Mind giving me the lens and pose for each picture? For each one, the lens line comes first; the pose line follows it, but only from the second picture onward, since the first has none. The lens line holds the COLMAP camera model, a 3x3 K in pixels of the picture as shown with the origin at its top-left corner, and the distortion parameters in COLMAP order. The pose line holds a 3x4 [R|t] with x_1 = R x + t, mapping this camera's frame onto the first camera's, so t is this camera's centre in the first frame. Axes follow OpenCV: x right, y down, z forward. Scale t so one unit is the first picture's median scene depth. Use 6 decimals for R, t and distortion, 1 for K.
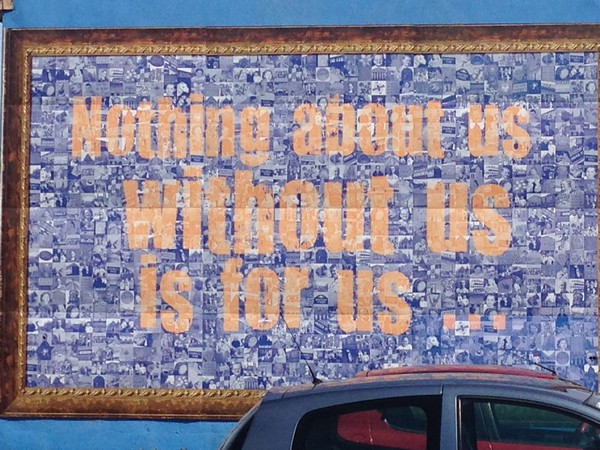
lens RADIAL K [[2047.1, 0, 300.0], [0, 2047.1, 223.9], [0, 0, 1]] dist [-0.092517, 0.000000]
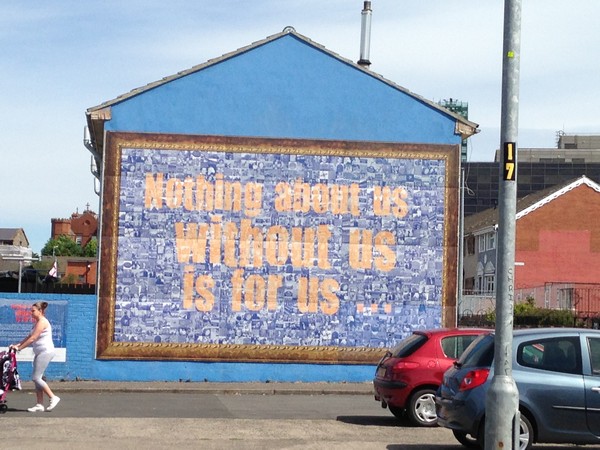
lens RADIAL K [[1514.7, 0, 300.0], [0, 1514.7, 226.1], [0, 0, 1]] dist [-0.086349, 0.000000]
pose [[0.970698, 0.027902, 0.238676, -0.291490], [-0.029829, 0.999545, 0.004465, -0.027326], [-0.238443, -0.011453, 0.971089, -0.265740]]
